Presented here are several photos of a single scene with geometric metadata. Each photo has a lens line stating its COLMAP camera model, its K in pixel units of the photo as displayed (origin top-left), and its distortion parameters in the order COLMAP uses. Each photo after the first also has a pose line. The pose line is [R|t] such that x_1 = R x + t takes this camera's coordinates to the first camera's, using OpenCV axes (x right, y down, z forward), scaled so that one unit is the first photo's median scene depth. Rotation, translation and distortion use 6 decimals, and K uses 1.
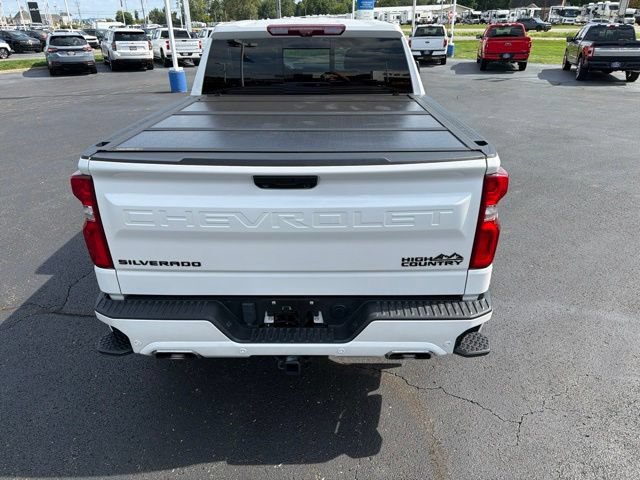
lens RADIAL K [[450.6, 0, 320.0], [0, 450.6, 240.0], [0, 0, 1]] dist [0.038948, -0.050263]
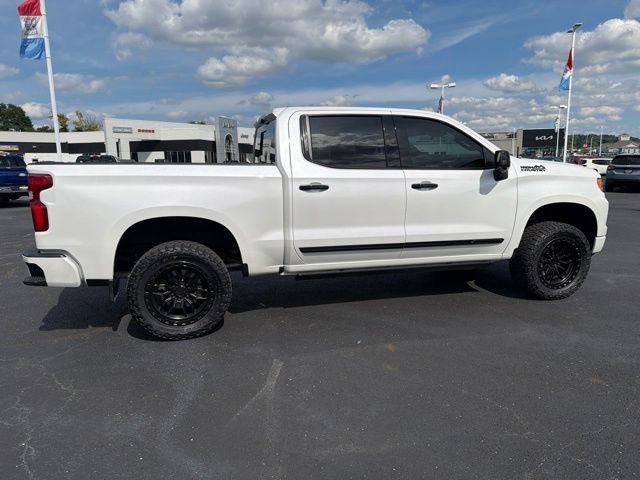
lens RADIAL K [[450.6, 0, 320.0], [0, 450.6, 240.0], [0, 0, 1]] dist [0.038948, -0.050263]
pose [[0.285457, 0.172274, -0.942781, 2.322319], [-0.406637, 0.912548, 0.043627, -0.427445], [0.867849, 0.370916, 0.330546, 1.392501]]
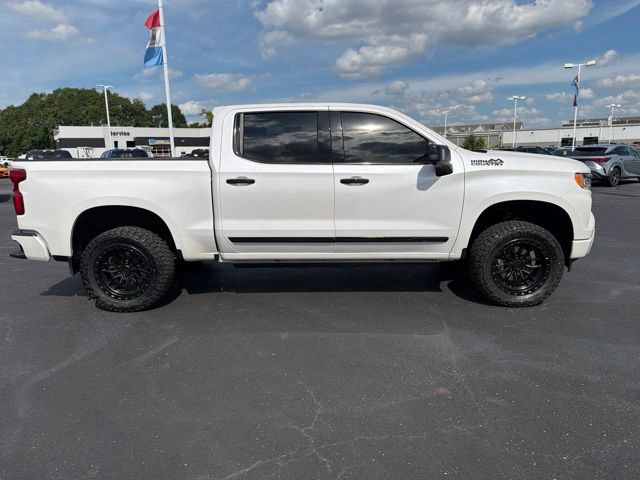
lens RADIAL K [[450.6, 0, 320.0], [0, 450.6, 240.0], [0, 0, 1]] dist [0.038948, -0.050263]
pose [[0.005620, 0.198421, -0.980101, 2.534092], [-0.413923, 0.892670, 0.178347, -0.820195], [0.910294, 0.404684, 0.087148, 2.190002]]
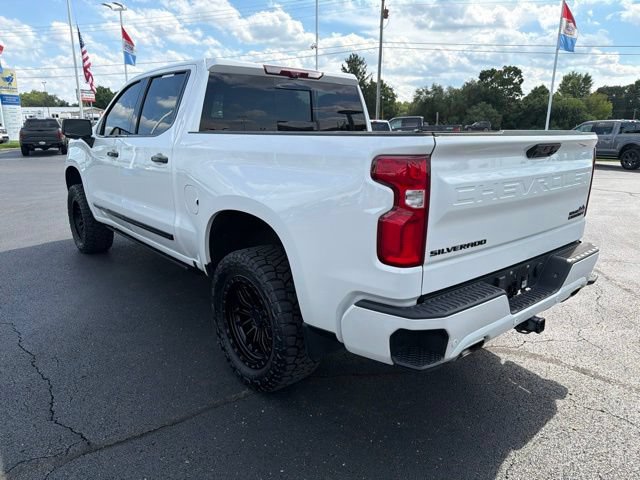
lens RADIAL K [[451.6, 0, 322.2], [0, 451.6, 239.3], [0, 0, 1]] dist [0.037009, -0.046509]
pose [[0.763854, -0.148190, 0.628146, -1.170213], [0.269500, 0.957604, -0.101810, 0.053566], [-0.586427, 0.247053, 0.771406, 0.418086]]
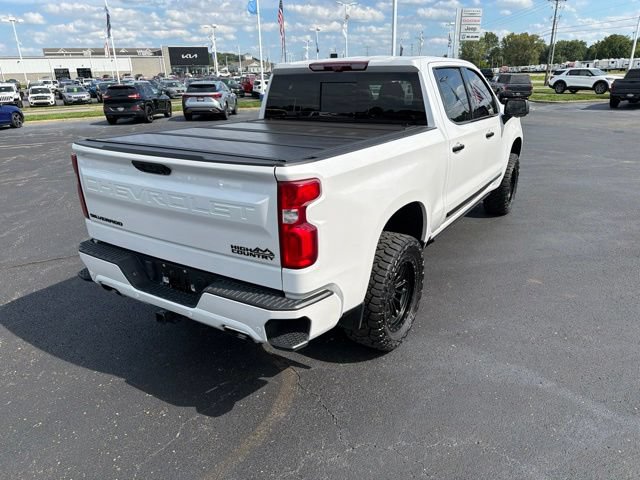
lens RADIAL K [[451.6, 0, 322.2], [0, 451.6, 239.3], [0, 0, 1]] dist [0.037009, -0.046509]
pose [[0.858063, 0.171726, -0.483982, 0.942987], [-0.213701, 0.976360, -0.032446, 0.012758], [0.466969, 0.131268, 0.874476, 0.066383]]
